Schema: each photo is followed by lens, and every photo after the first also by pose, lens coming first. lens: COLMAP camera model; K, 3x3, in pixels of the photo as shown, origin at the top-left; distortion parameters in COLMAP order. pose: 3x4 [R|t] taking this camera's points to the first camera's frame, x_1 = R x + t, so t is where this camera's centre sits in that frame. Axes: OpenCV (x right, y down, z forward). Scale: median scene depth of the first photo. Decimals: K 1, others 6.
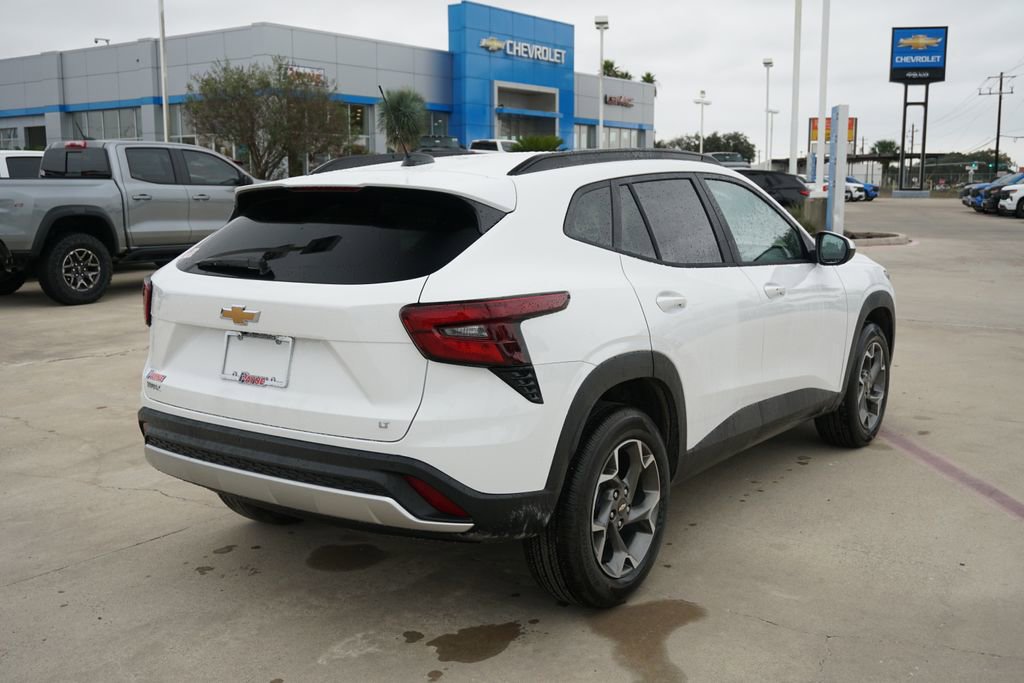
lens RADIAL K [[1083.0, 0, 517.6], [0, 1083.0, 341.1], [0, 0, 1]] dist [-0.003707, 0.022068]
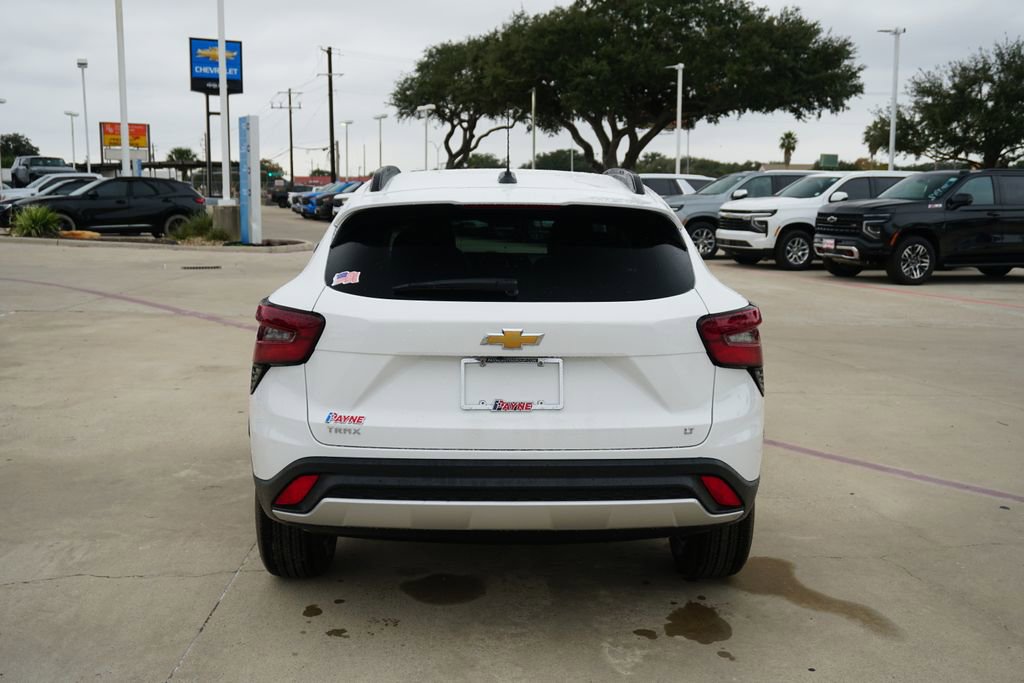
lens RADIAL K [[1083.0, 0, 517.6], [0, 1083.0, 341.1], [0, 0, 1]] dist [-0.003707, 0.022068]
pose [[0.800767, -0.074307, 0.594349, -0.059578], [0.077826, 0.996771, 0.019764, -0.002989], [-0.593898, 0.030429, 0.803965, 0.016529]]
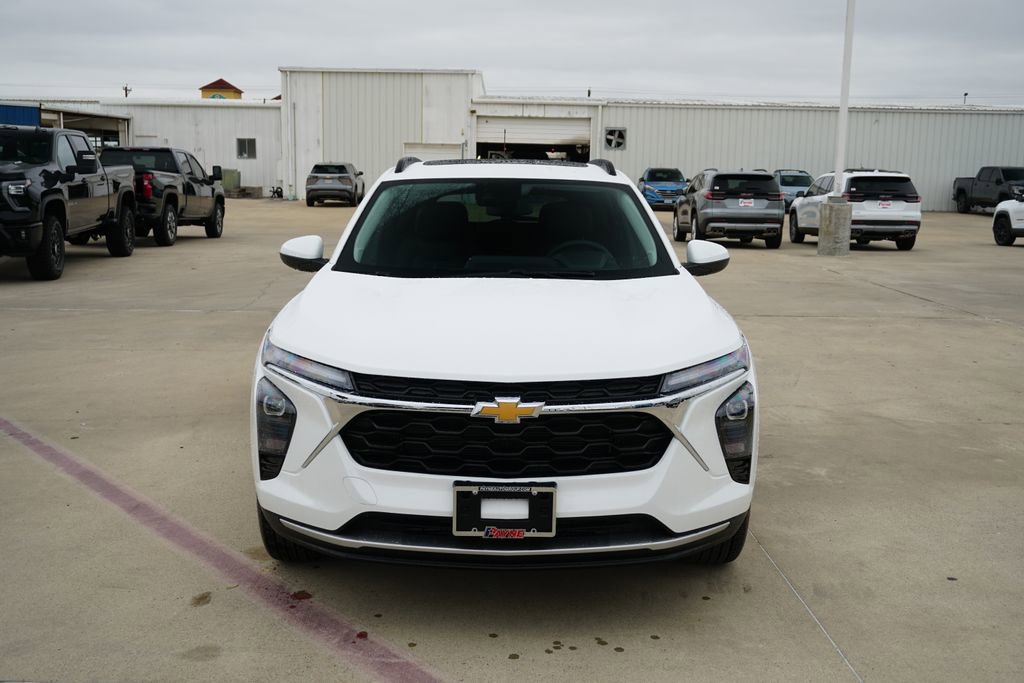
lens RADIAL K [[1083.0, 0, 517.6], [0, 1083.0, 341.1], [0, 0, 1]] dist [-0.003707, 0.022068]
pose [[-0.813007, 0.080985, -0.576595, 0.076100], [-0.099606, 0.956337, 0.274768, -0.031944], [0.573671, 0.280820, -0.769442, 0.204288]]
